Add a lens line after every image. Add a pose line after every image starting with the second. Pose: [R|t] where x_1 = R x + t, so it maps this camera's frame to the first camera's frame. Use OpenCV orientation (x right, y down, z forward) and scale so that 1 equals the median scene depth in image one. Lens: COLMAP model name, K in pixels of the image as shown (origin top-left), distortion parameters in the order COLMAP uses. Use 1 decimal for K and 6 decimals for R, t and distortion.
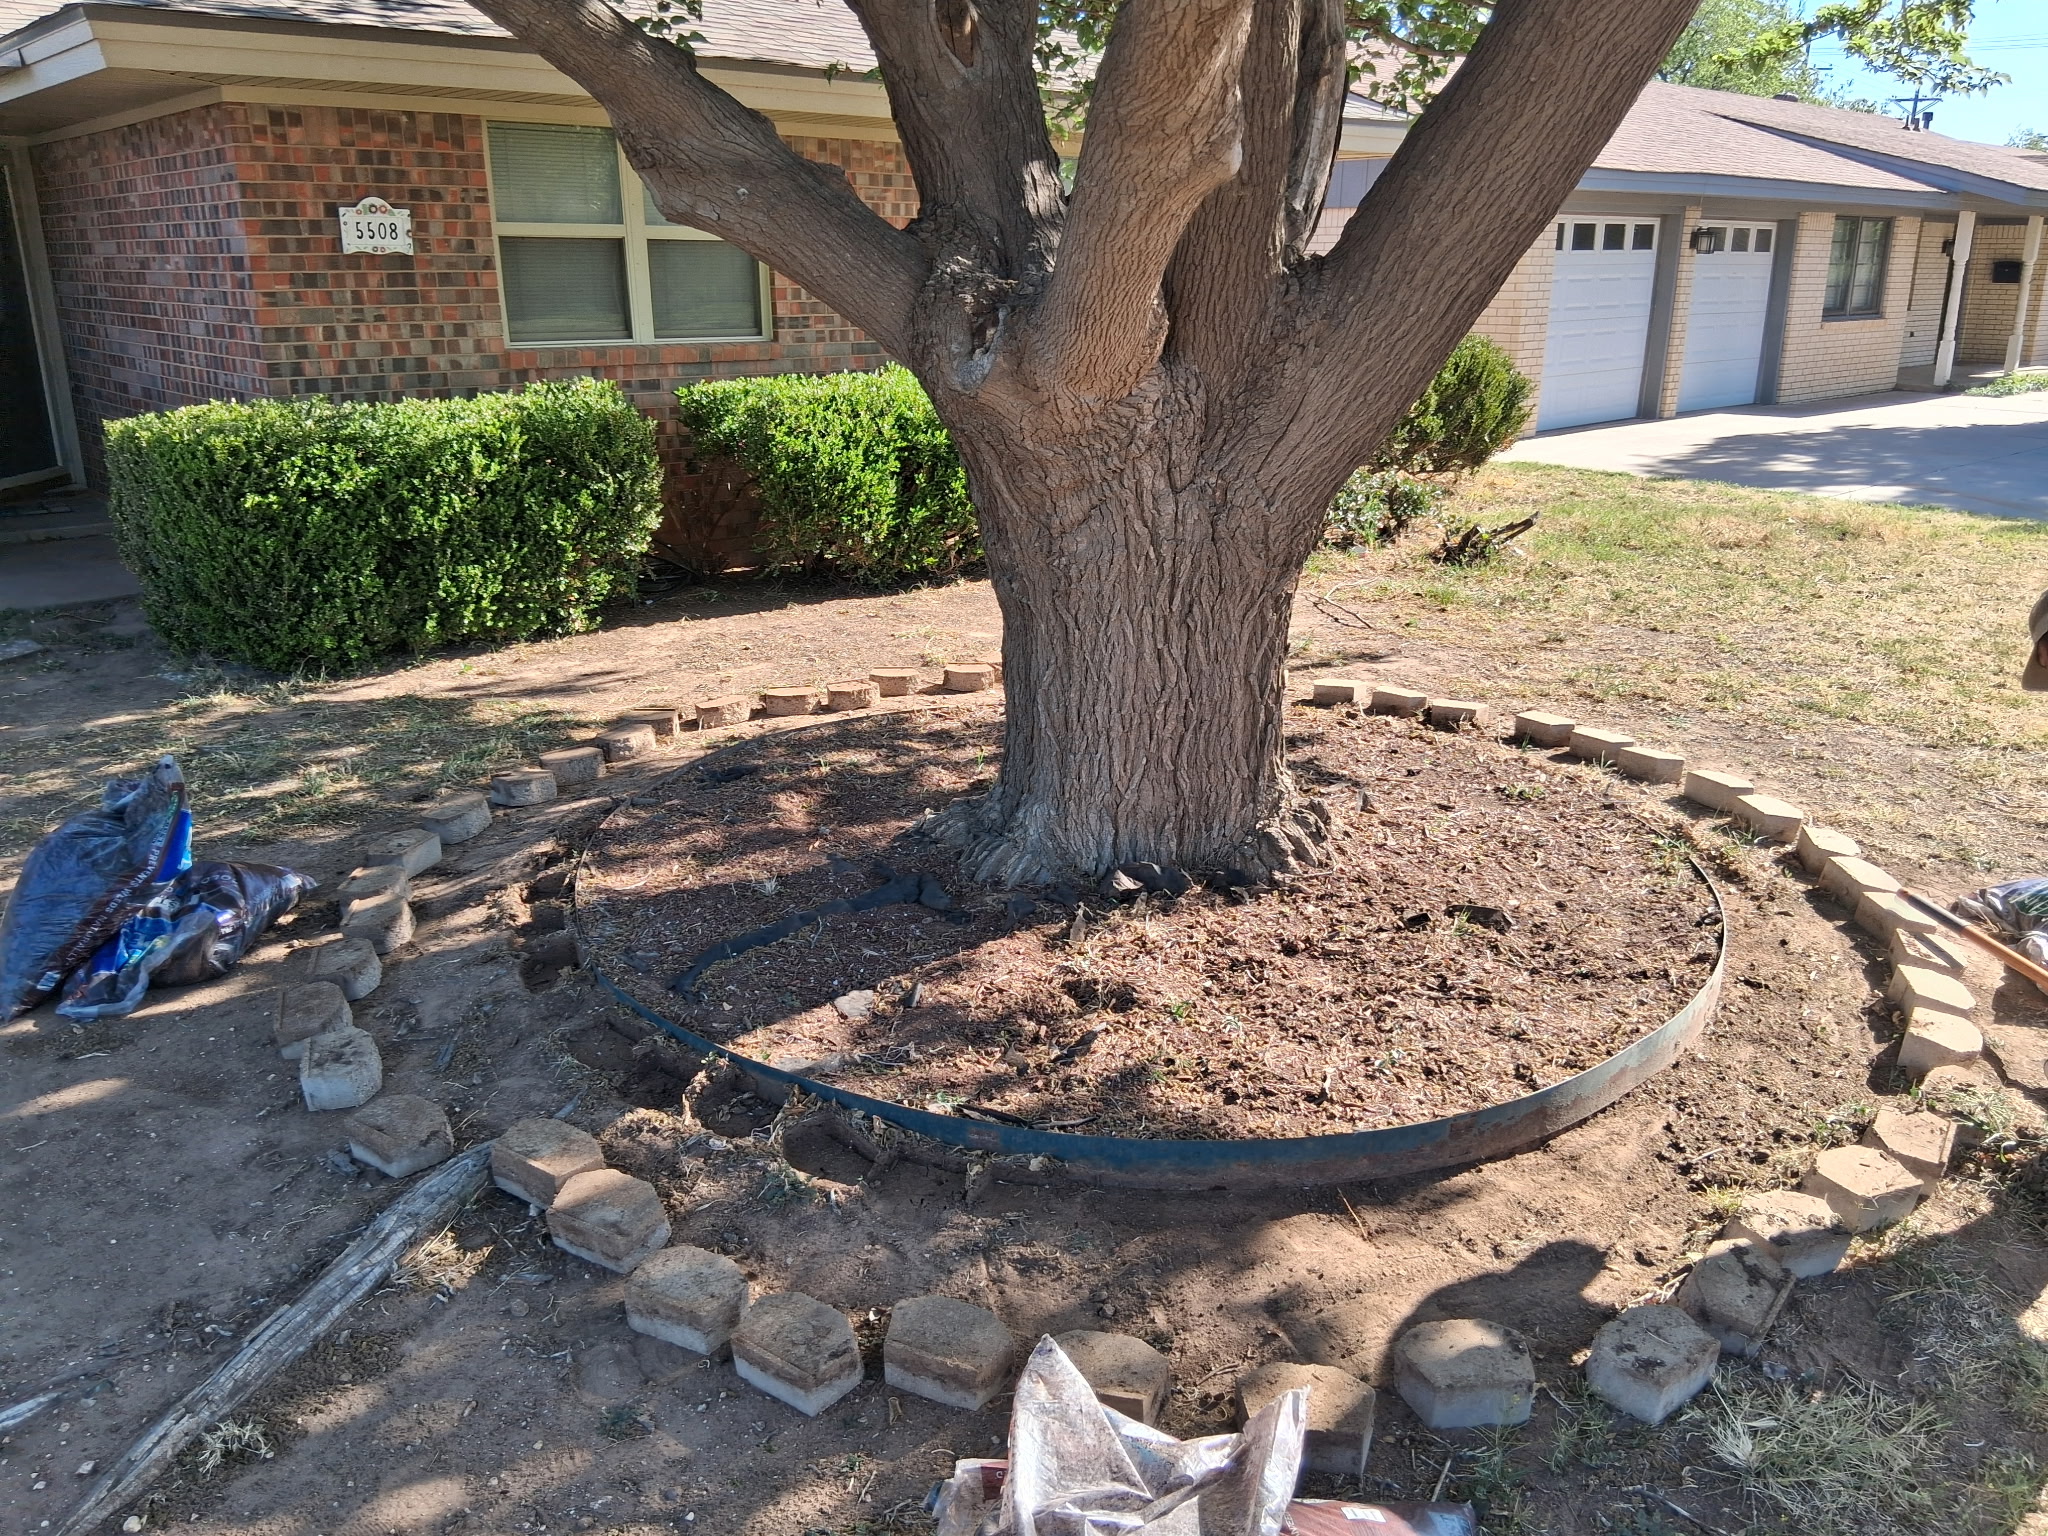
lens RADIAL K [[1515.4, 0, 1018.3], [0, 1515.4, 758.1], [0, 0, 1]] dist [0.100100, -0.156527]
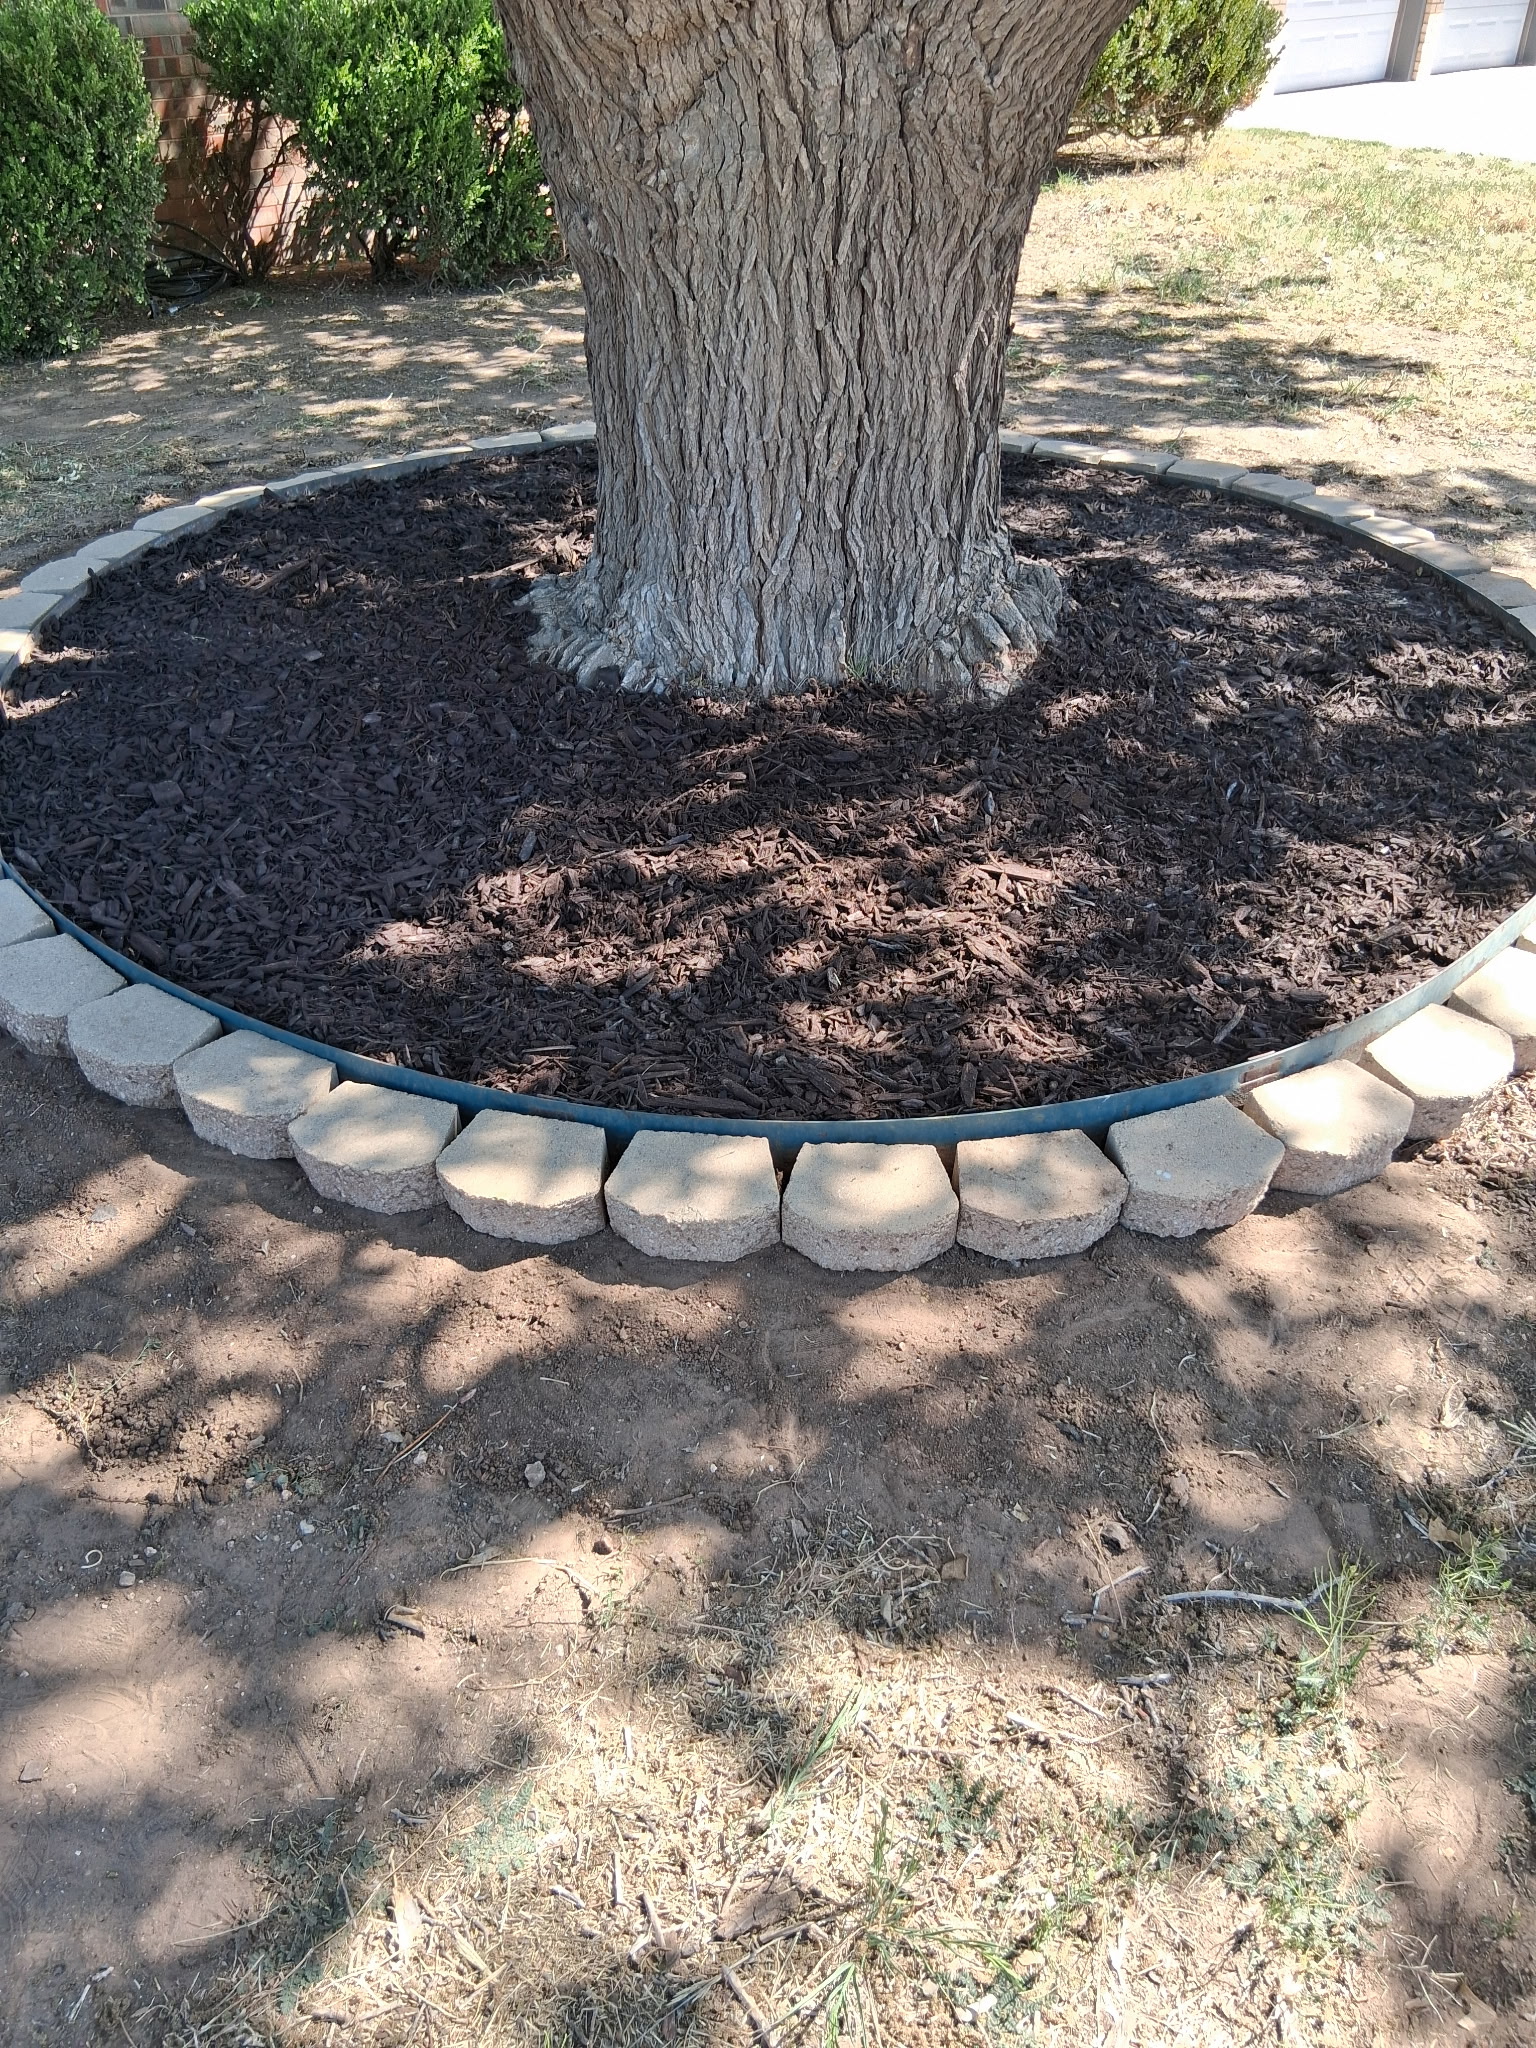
lens RADIAL K [[1515.4, 0, 780.2], [0, 1515.4, 1029.9], [0, 0, 1]] dist [0.100100, -0.156527]
pose [[0.998187, -0.035749, 0.048412, 0.033692], [0.018450, 0.947494, 0.319240, 0.001361], [-0.057283, -0.317768, 0.946437, 0.280153]]
